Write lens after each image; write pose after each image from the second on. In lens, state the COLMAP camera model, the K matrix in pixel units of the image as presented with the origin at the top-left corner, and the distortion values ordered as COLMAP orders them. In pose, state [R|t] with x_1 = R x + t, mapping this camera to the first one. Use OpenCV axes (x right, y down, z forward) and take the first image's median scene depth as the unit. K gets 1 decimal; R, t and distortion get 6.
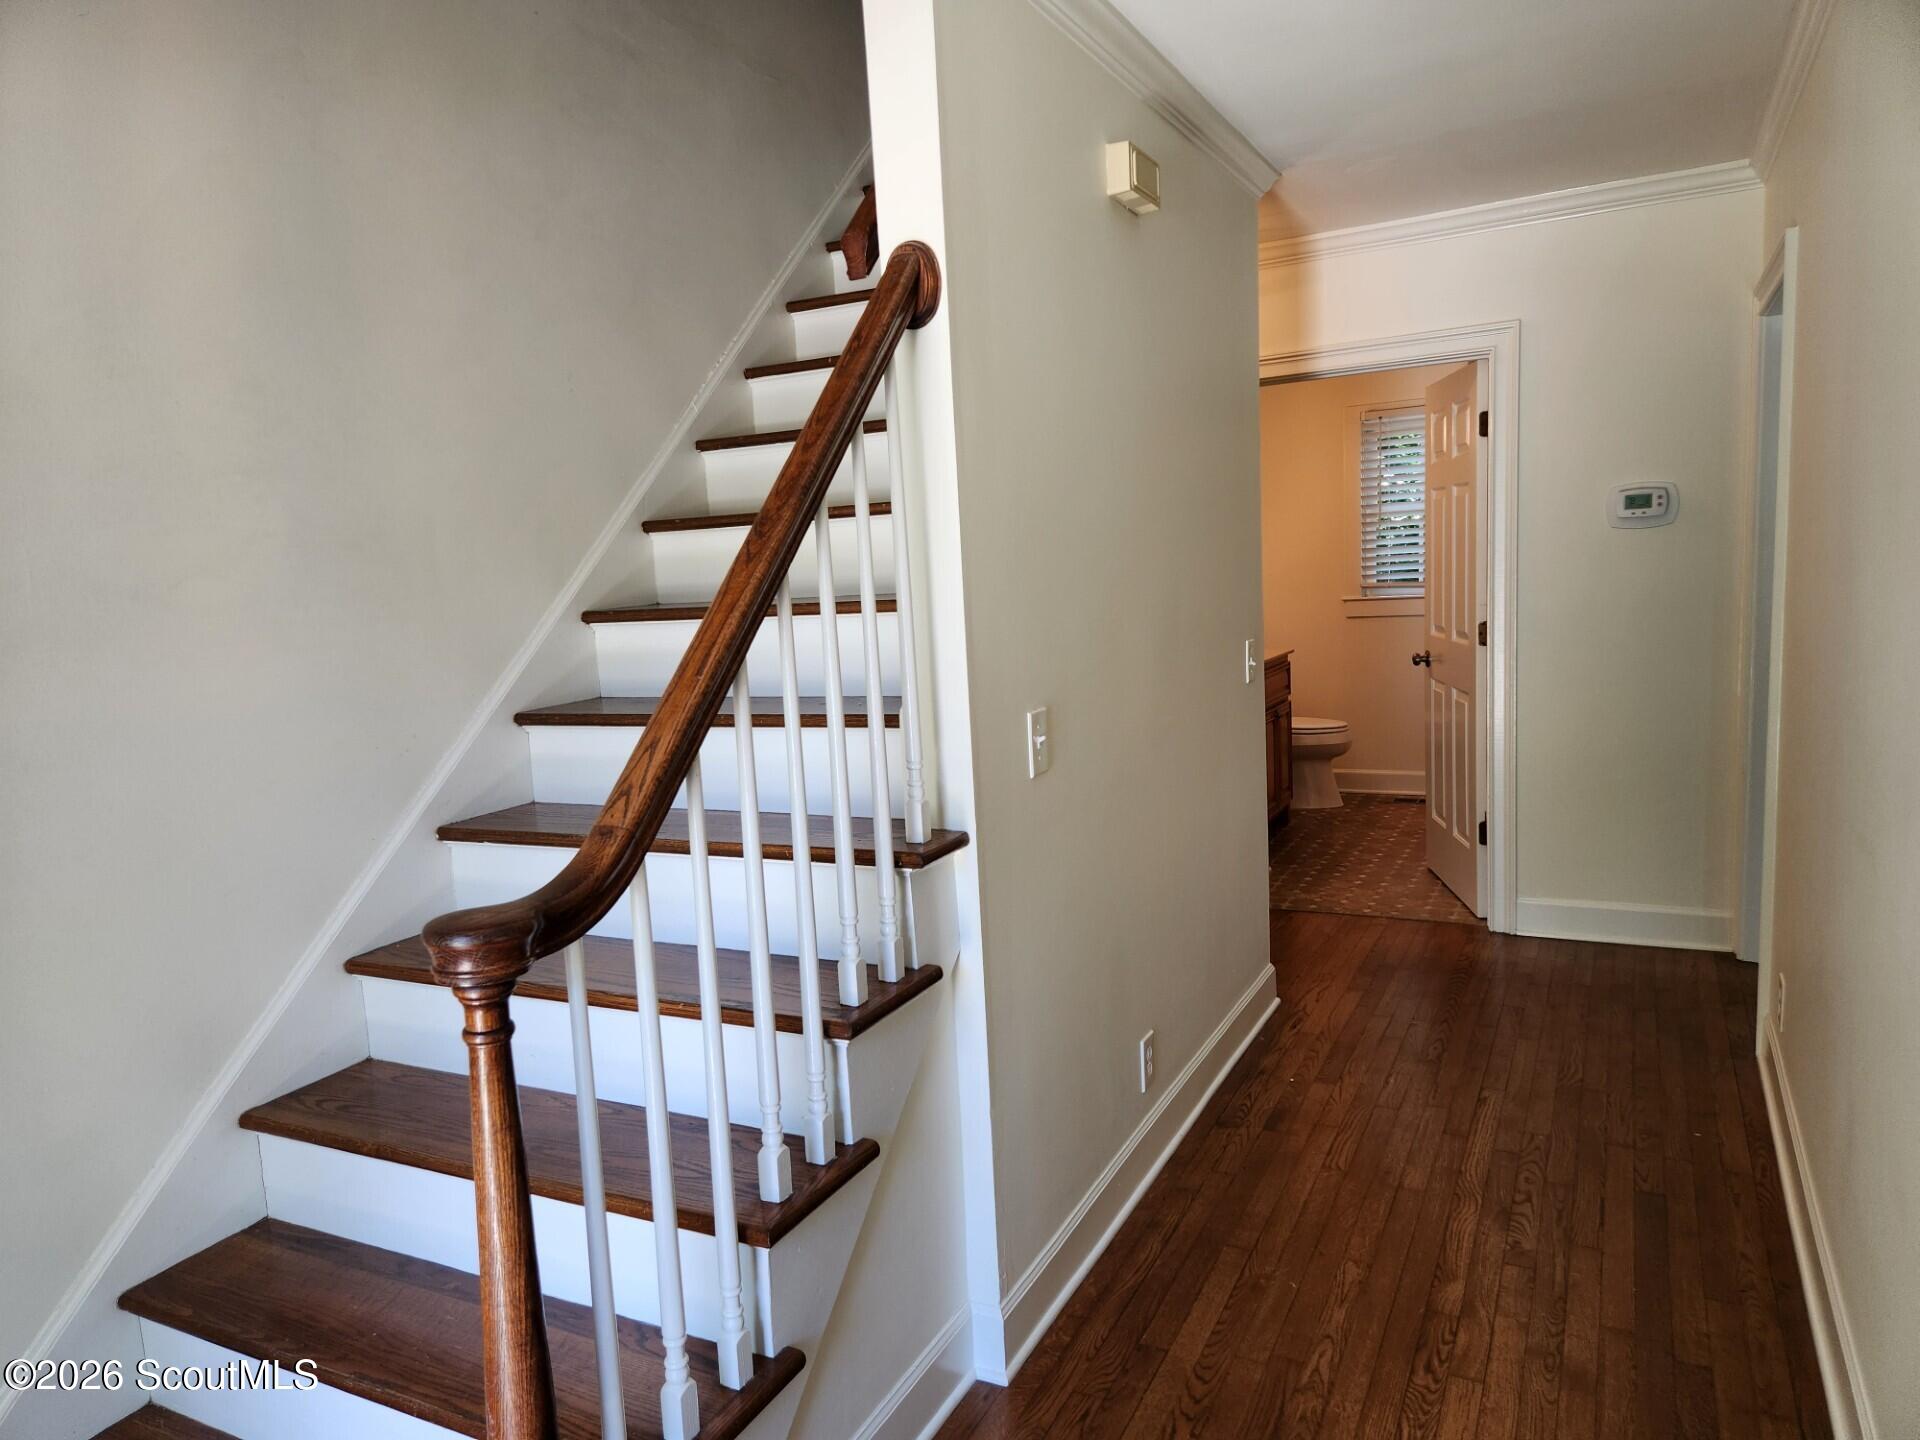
lens RADIAL K [[1291.8, 0, 955.0], [0, 1291.8, 717.3], [0, 0, 1]] dist [0.050350, -0.025144]
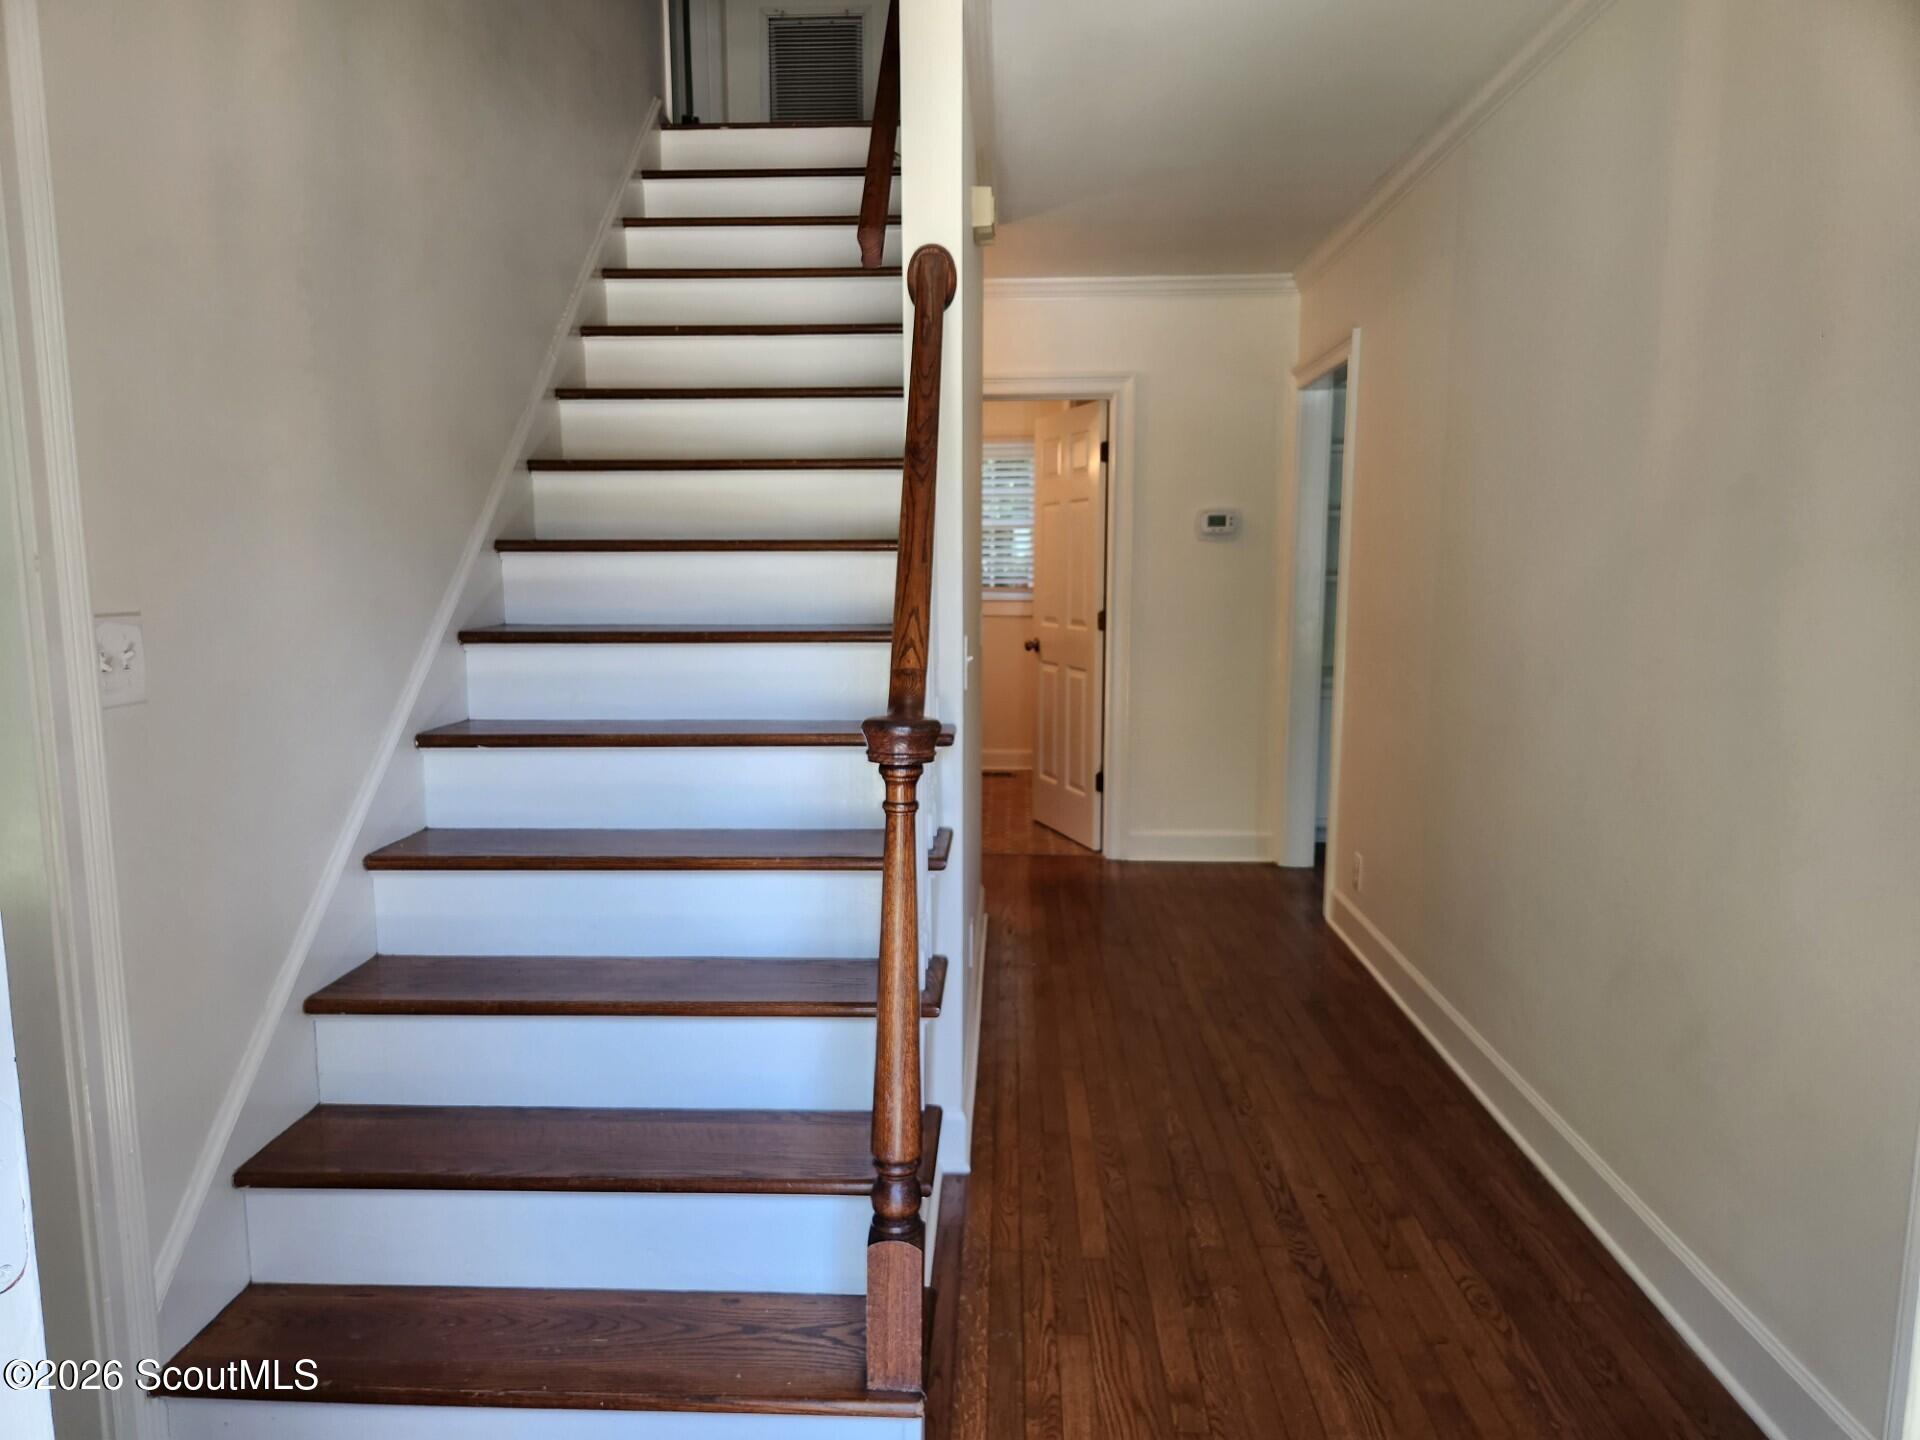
lens RADIAL K [[1291.8, 0, 963.9], [0, 1291.8, 724.2], [0, 0, 1]] dist [0.050350, -0.025144]
pose [[0.905726, -0.000201, 0.423864, -0.414901], [0.006199, 0.999899, -0.012772, 0.086436], [-0.423819, 0.014195, 0.905636, -0.105379]]
